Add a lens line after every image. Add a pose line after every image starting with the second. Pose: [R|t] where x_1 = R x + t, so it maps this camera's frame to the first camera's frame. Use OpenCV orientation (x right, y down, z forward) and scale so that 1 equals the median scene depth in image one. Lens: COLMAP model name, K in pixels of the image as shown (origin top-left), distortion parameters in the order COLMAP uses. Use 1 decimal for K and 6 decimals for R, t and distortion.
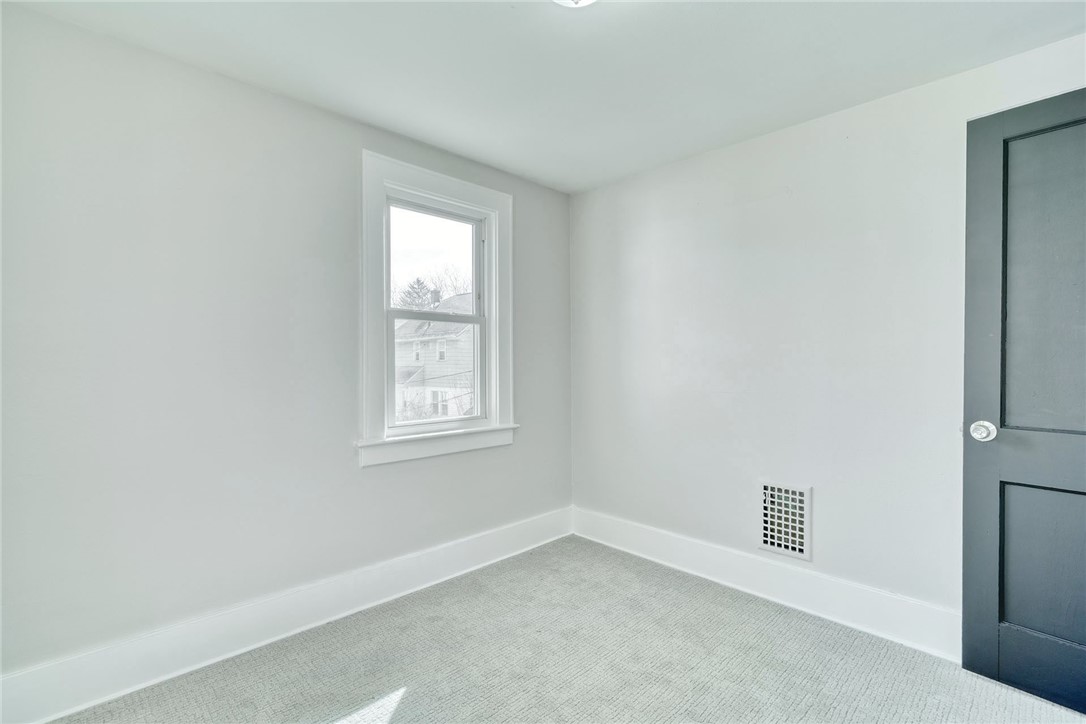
lens RADIAL K [[500.4, 0, 547.1], [0, 500.4, 362.9], [0, 0, 1]] dist [-0.005786, 0.004247]
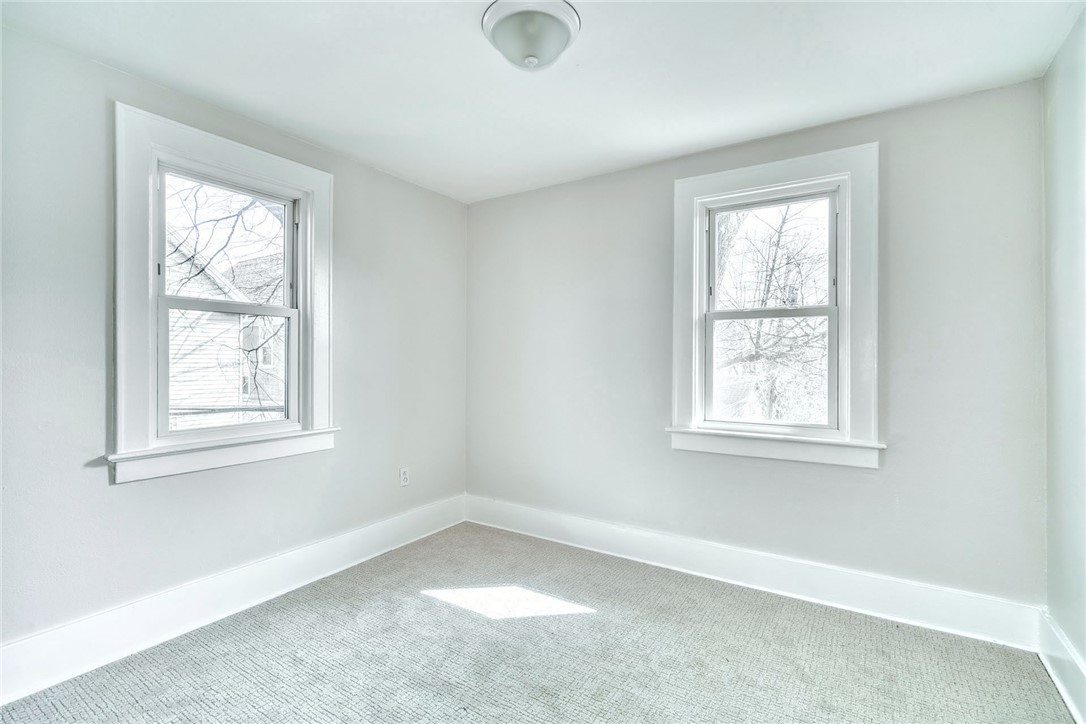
lens RADIAL K [[500.4, 0, 541.9], [0, 500.4, 365.8], [0, 0, 1]] dist [-0.005786, 0.004247]
pose [[0.212864, 0.004567, -0.977071, 0.897992], [-0.005710, 0.999978, 0.003430, 0.010236], [0.977065, 0.004849, 0.212886, 0.551410]]
